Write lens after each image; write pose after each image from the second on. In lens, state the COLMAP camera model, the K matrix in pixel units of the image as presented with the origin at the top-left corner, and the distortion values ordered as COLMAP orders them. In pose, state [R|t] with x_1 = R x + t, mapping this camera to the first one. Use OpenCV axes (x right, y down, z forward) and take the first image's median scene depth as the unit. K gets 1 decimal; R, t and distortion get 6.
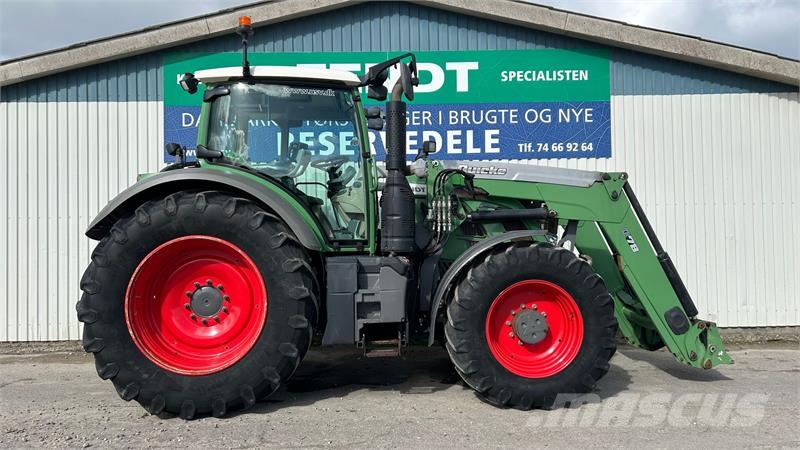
lens RADIAL K [[586.0, 0, 392.0], [0, 586.0, 228.7], [0, 0, 1]] dist [0.058313, -0.055180]
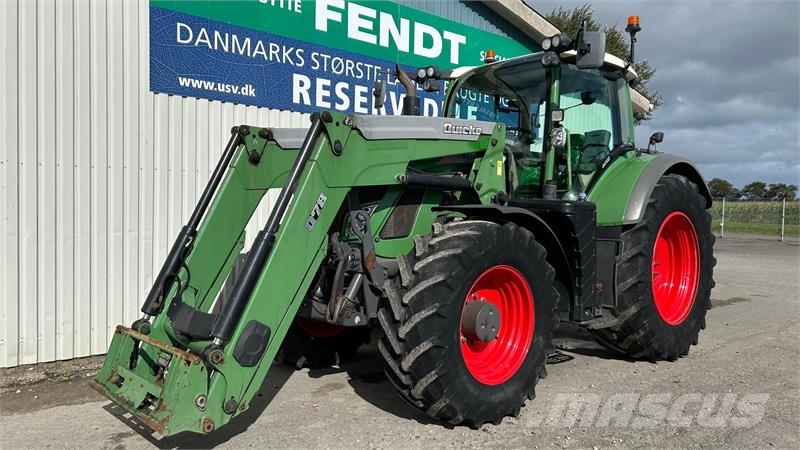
lens RADIAL K [[600.8, 0, 403.2], [0, 600.8, 228.9], [0, 0, 1]] dist [0.051688, -0.048062]
pose [[0.744981, -0.001355, 0.667085, -0.630075], [-0.042233, 0.997896, 0.049192, 0.000574], [-0.665748, -0.064820, 0.743356, 0.277893]]
